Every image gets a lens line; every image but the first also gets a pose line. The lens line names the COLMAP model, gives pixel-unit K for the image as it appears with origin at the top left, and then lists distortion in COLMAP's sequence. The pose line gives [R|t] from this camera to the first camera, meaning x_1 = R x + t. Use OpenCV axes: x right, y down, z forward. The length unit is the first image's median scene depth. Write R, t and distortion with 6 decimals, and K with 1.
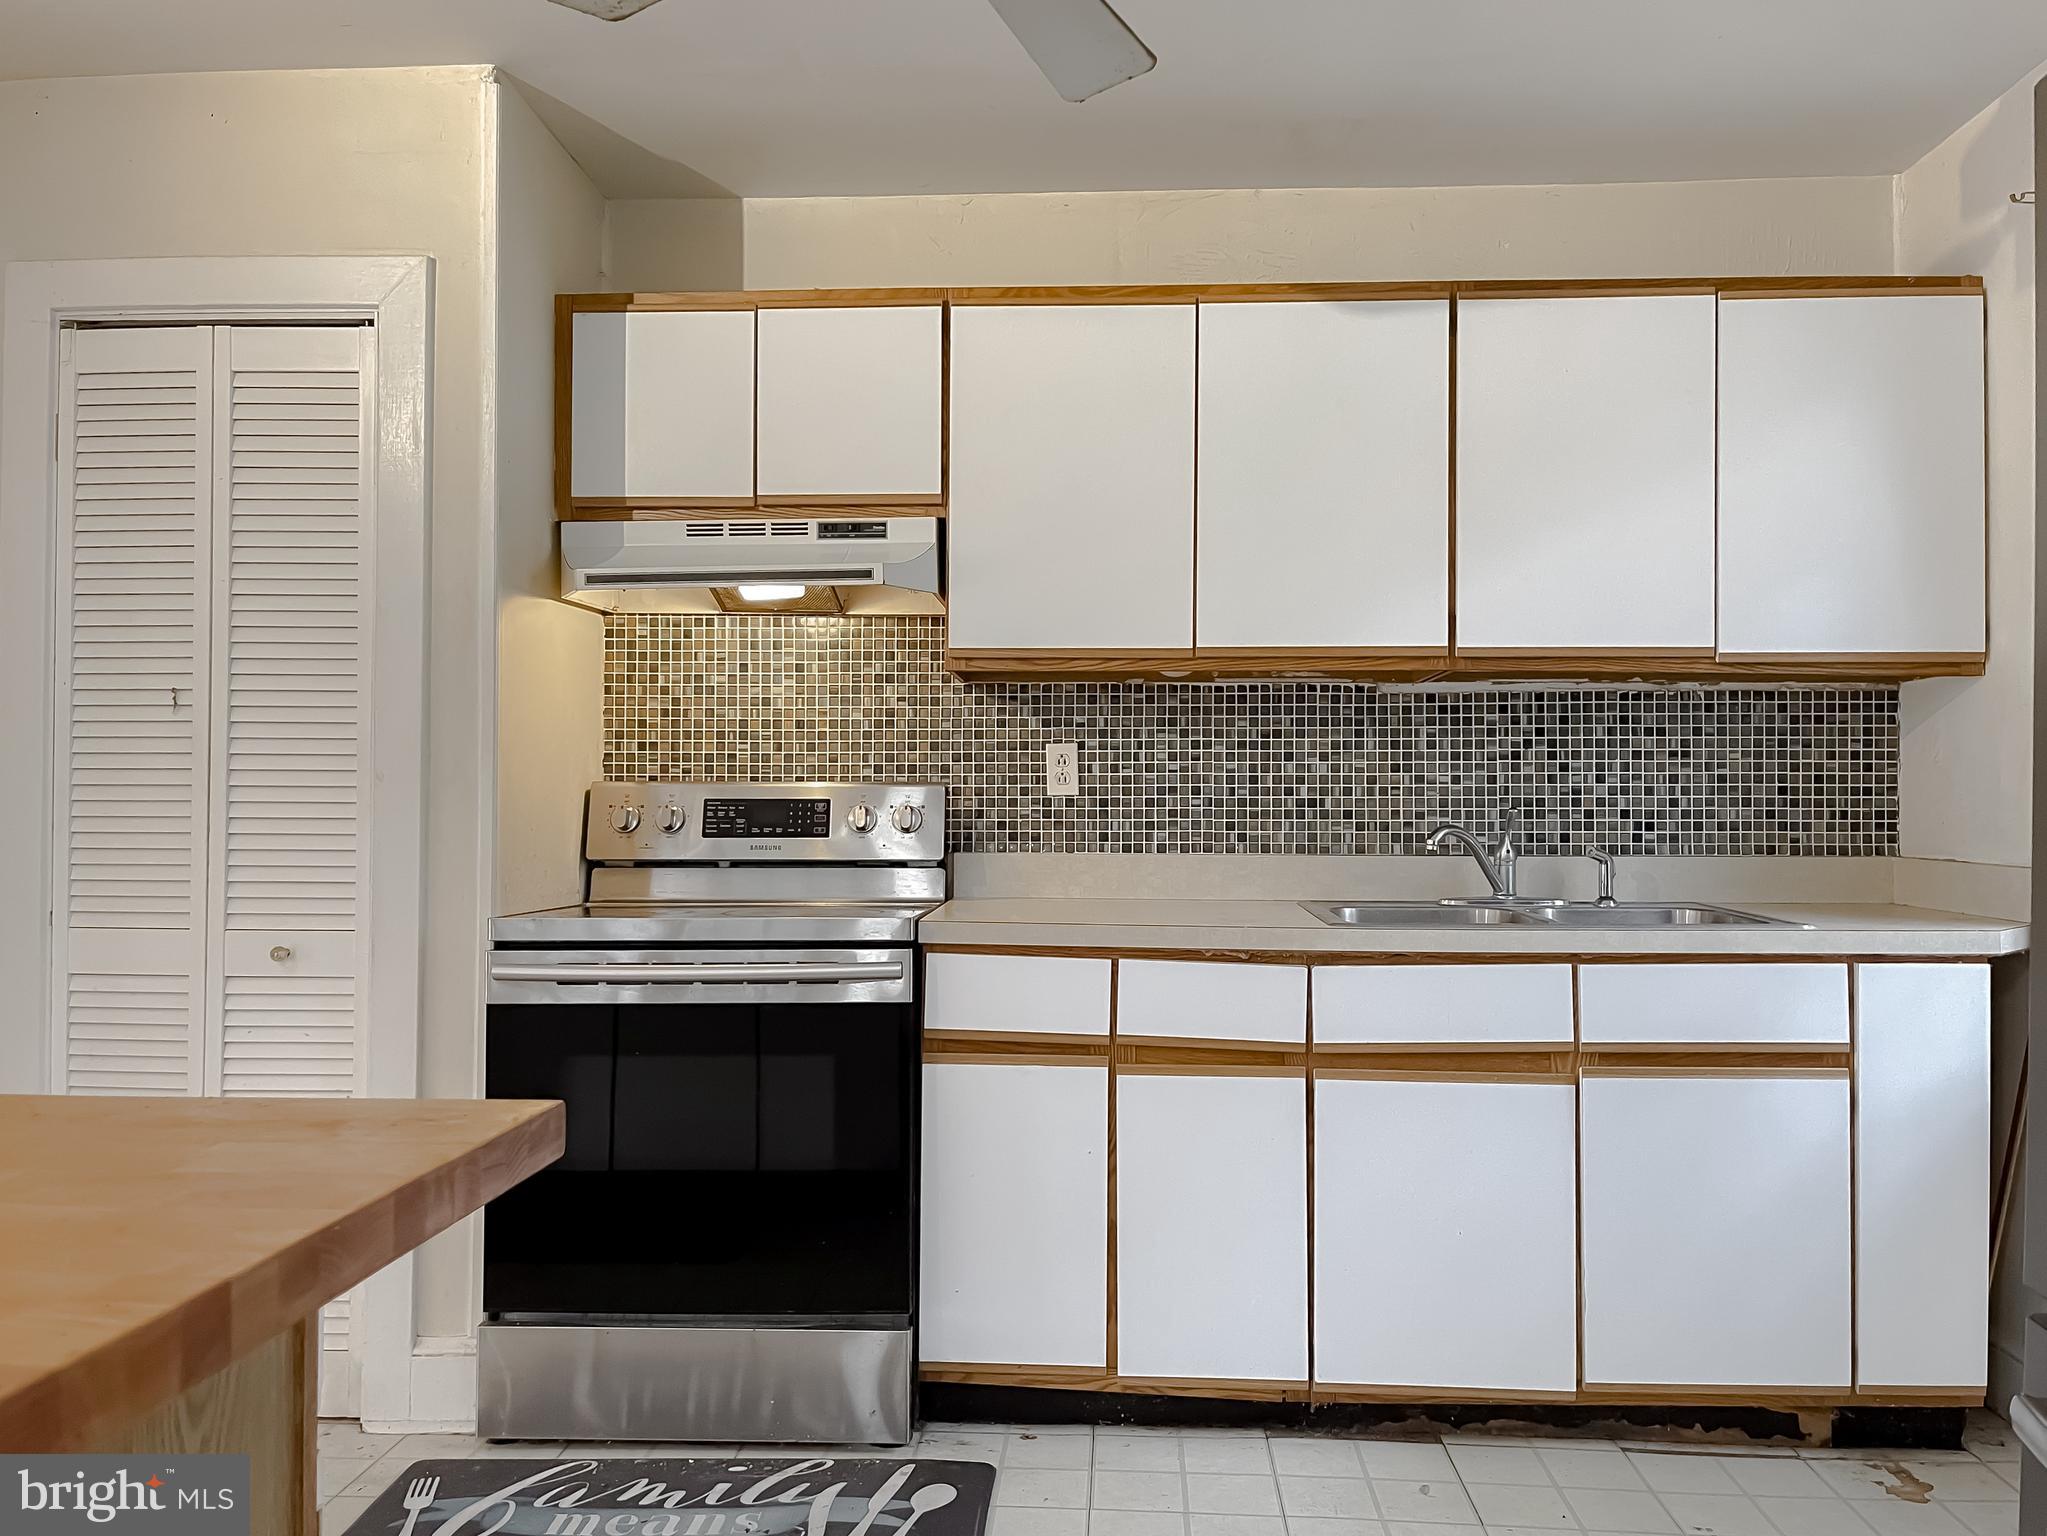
lens RADIAL K [[1596.7, 0, 1026.3], [0, 1596.7, 787.4], [0, 0, 1]] dist [0.060190, -0.067847]
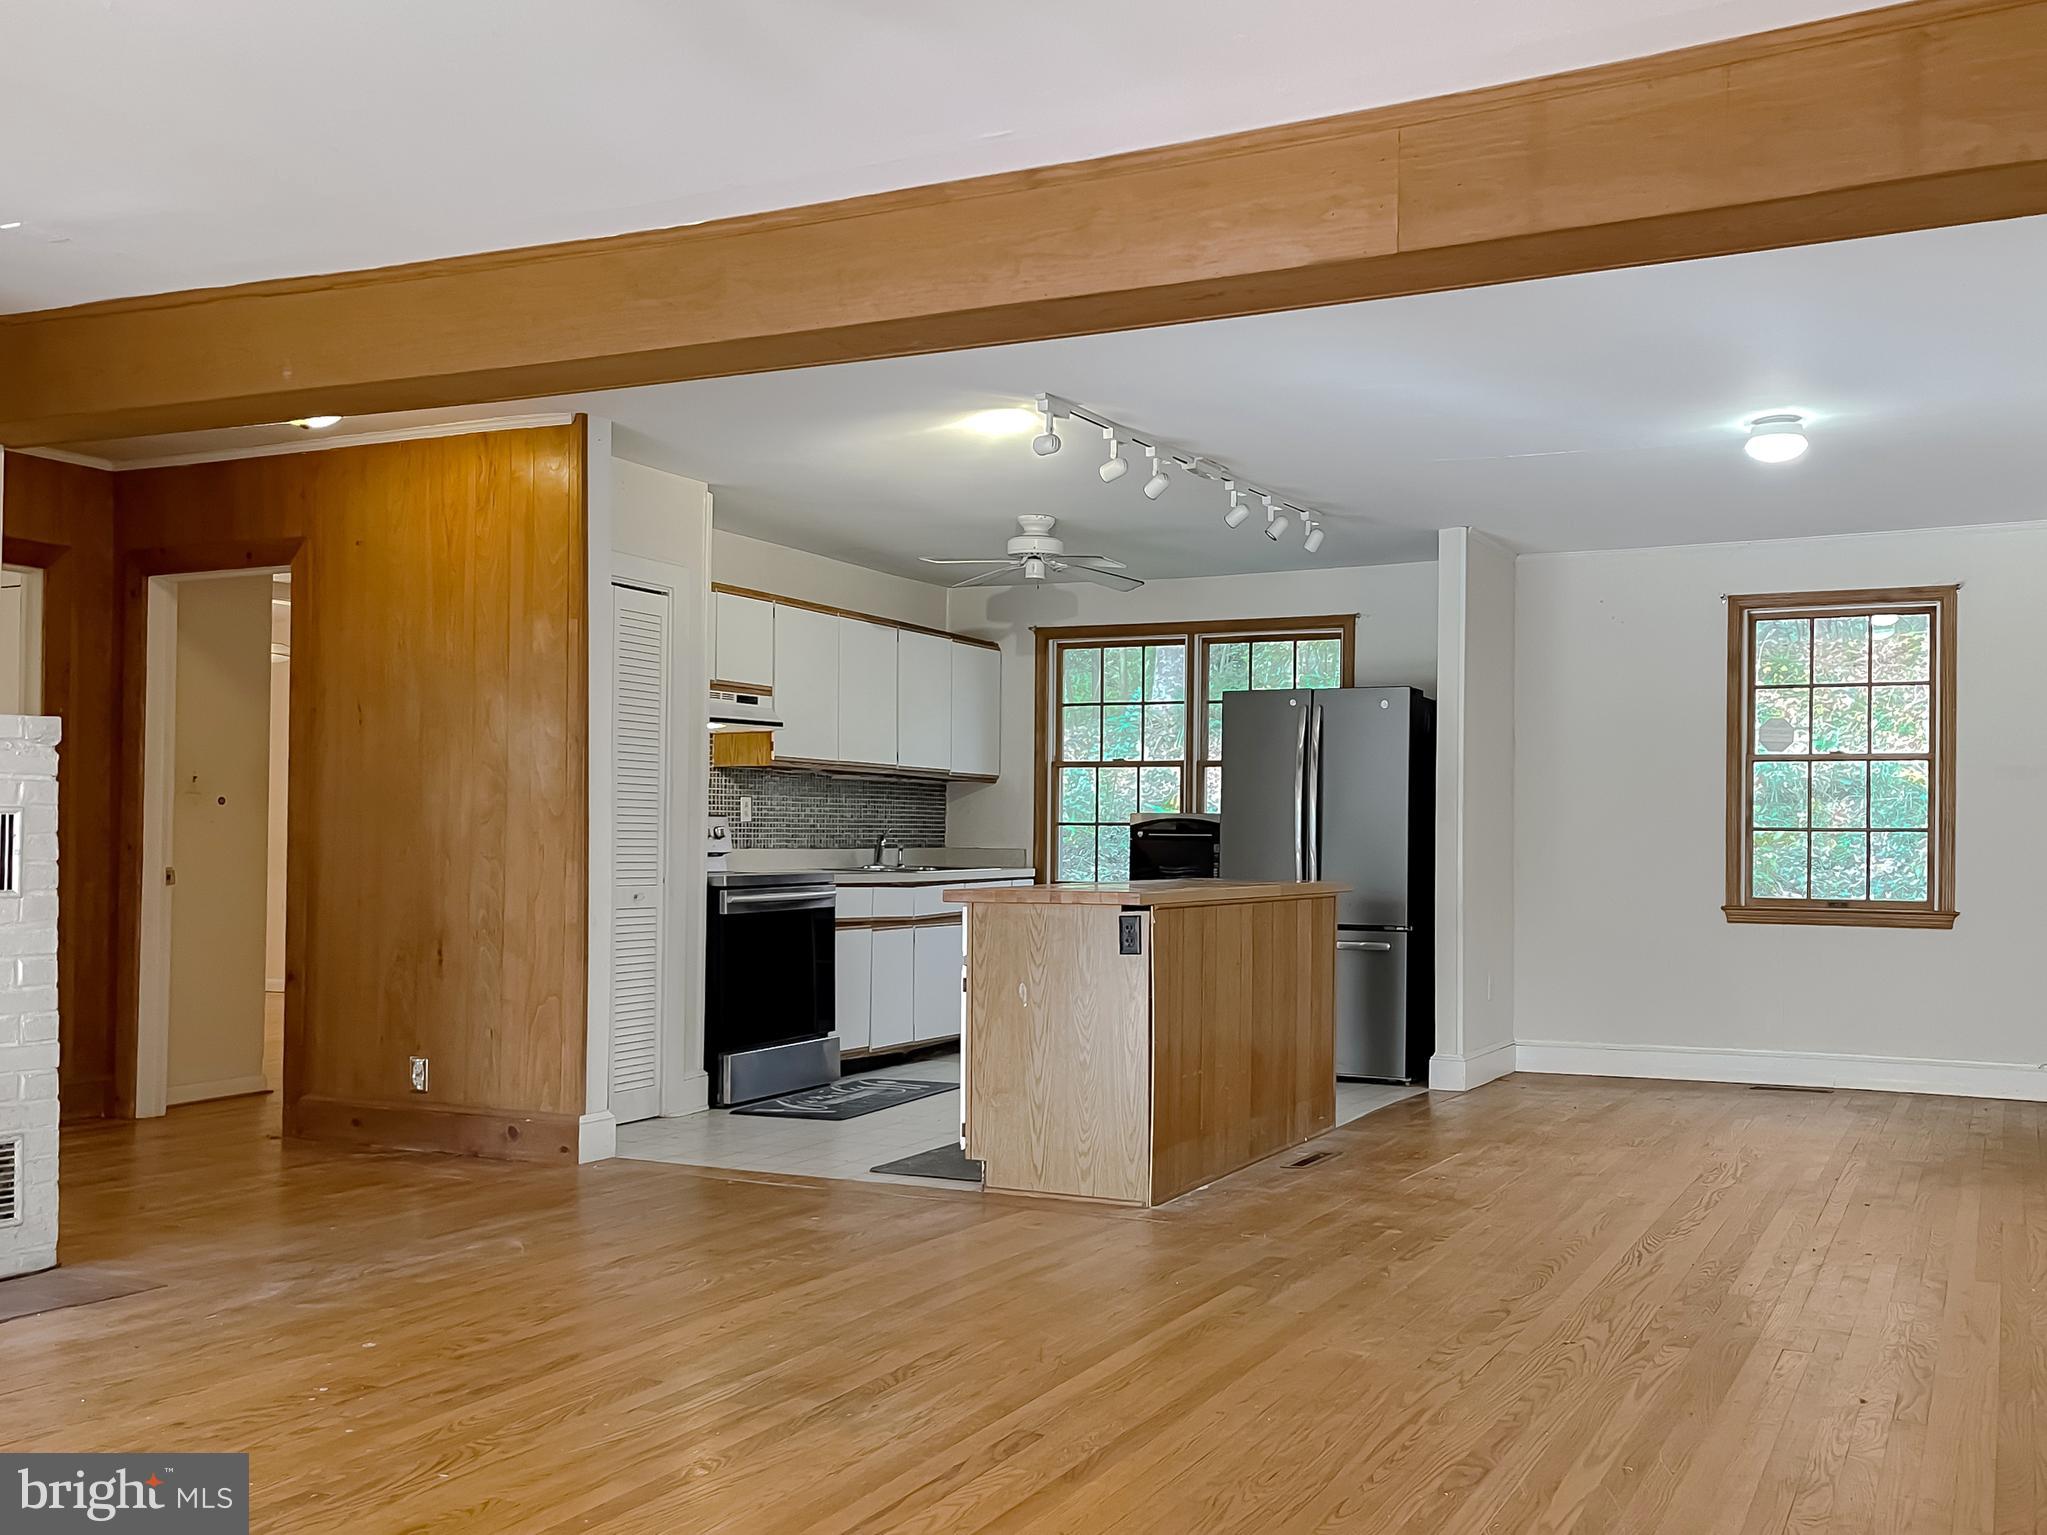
lens RADIAL K [[1802.0, 0, 1181.0], [0, 1802.0, 766.7], [0, 0, 1]] dist [0.092737, -0.115703]
pose [[0.371748, 0.037791, 0.927564, -2.019372], [-0.019181, 0.999270, -0.033025, 0.000513], [-0.928135, -0.005515, 0.372202, -0.436154]]
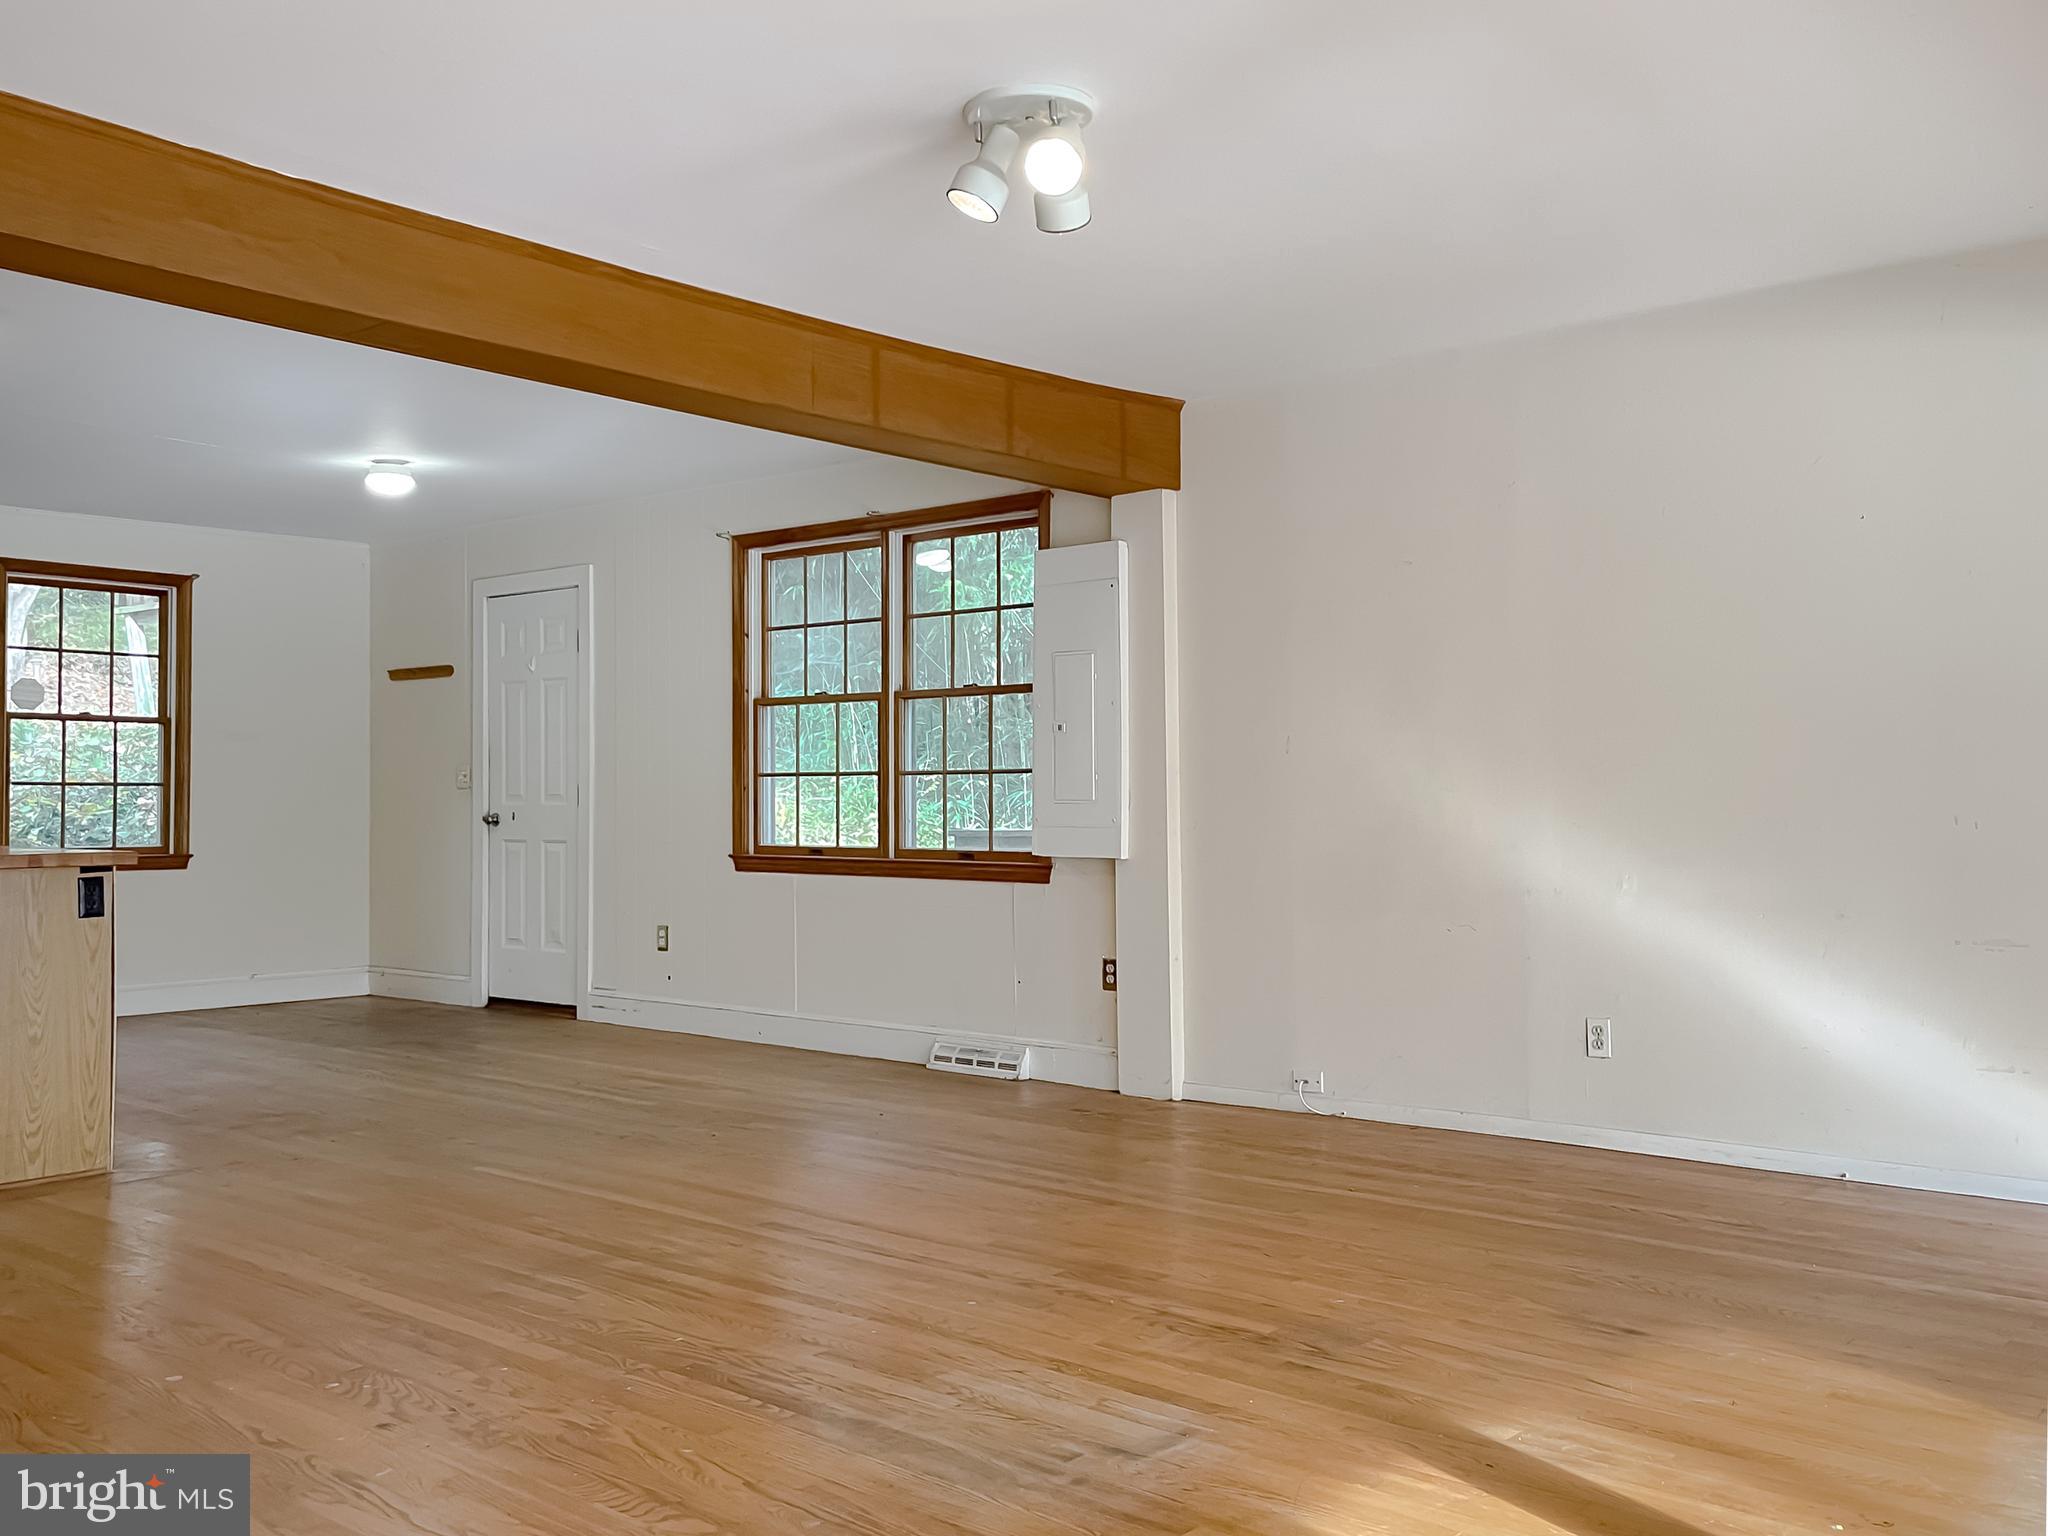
lens RADIAL K [[1812.3, 0, 943.9], [0, 1812.3, 769.0], [0, 0, 1]] dist [0.071247, -0.127483]
pose [[-0.776110, 0.008091, 0.630546, -2.089251], [-0.010369, 0.999619, -0.025591, 0.020395], [-0.630513, -0.026399, -0.775730, 0.901439]]
